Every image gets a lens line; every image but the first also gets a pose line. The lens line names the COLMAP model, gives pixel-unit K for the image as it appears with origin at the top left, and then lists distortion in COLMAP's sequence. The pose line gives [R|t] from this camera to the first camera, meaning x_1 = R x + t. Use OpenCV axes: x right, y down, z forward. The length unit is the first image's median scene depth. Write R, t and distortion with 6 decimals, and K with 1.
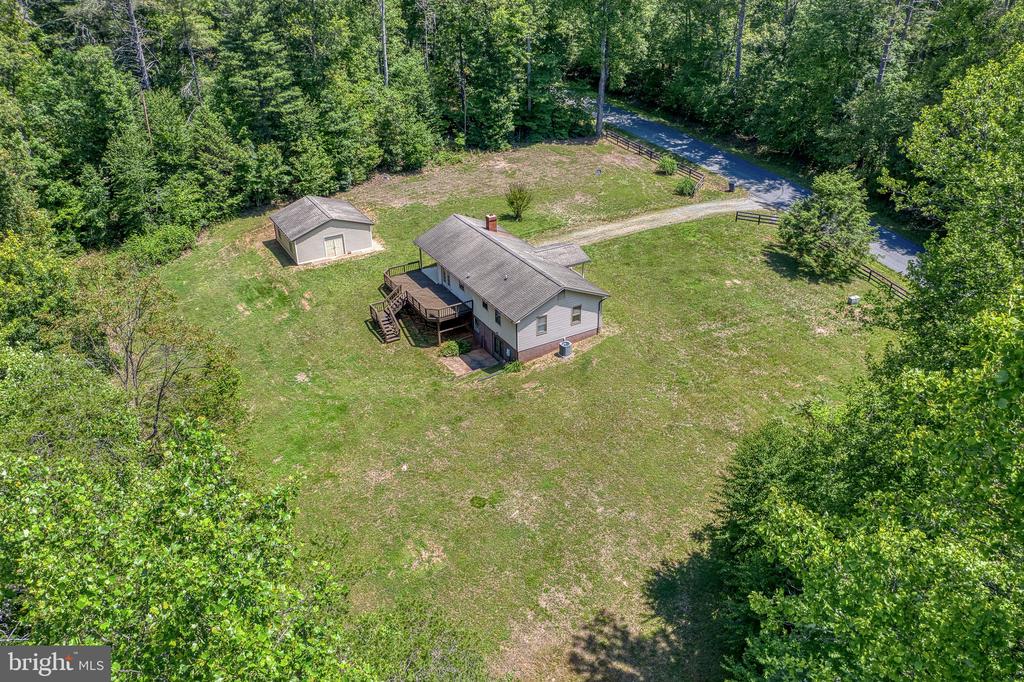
lens RADIAL K [[787.9, 0, 506.8], [0, 787.9, 340.9], [0, 0, 1]] dist [-0.041150, 0.006617]
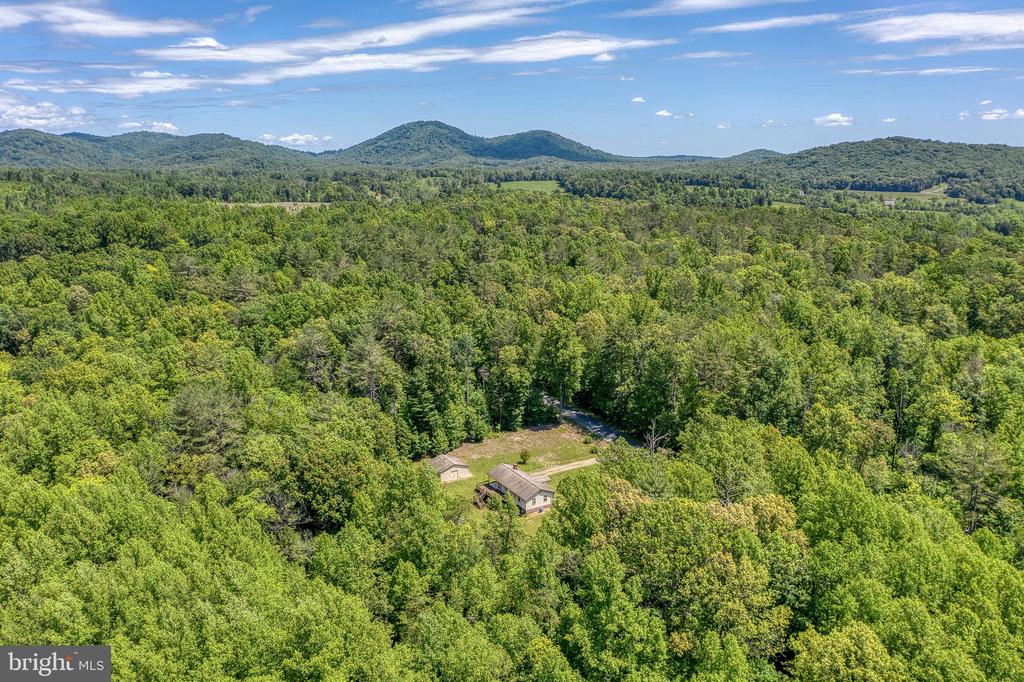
lens RADIAL K [[787.9, 0, 504.5], [0, 787.9, 299.9], [0, 0, 1]] dist [-0.041150, 0.006617]
pose [[0.999997, -0.001149, -0.002273, -0.041457], [0.000342, 0.945012, -0.327036, 0.161351], [0.002524, 0.327034, 0.945009, -1.451140]]
